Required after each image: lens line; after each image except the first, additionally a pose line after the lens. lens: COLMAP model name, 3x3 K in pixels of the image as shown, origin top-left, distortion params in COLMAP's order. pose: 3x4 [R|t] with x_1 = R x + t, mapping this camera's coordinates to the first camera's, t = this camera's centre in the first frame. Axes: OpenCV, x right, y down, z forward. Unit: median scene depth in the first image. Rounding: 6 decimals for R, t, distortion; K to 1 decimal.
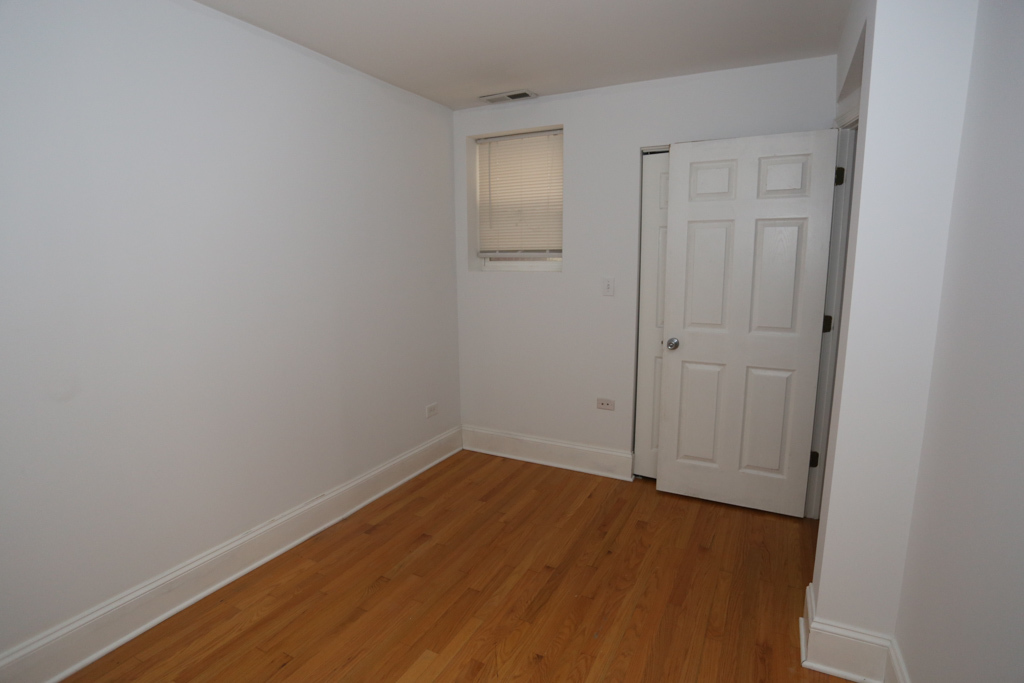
lens RADIAL K [[532.5, 0, 522.2], [0, 532.5, 342.1], [0, 0, 1]] dist [-0.084700, 0.046320]
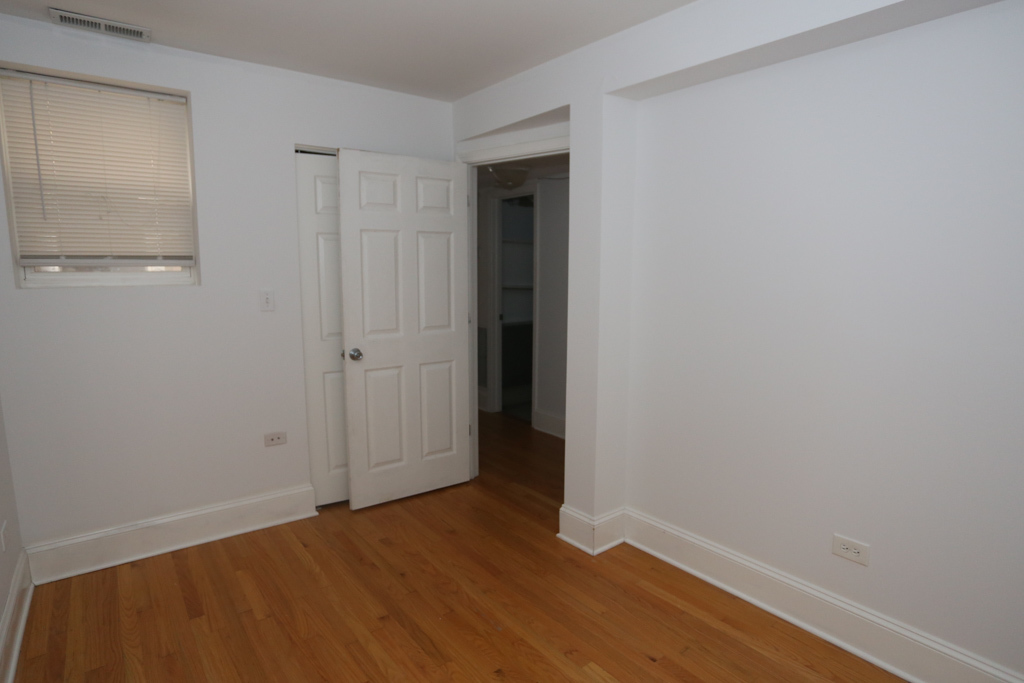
lens RADIAL K [[564.7, 0, 512.0], [0, 564.7, 341.5], [0, 0, 1]] dist [-0.074144, 0.033294]
pose [[0.417818, -0.113594, 0.901402, -0.509938], [0.136468, 0.988743, 0.061345, -0.043351], [-0.898223, 0.097381, 0.428616, 0.290558]]
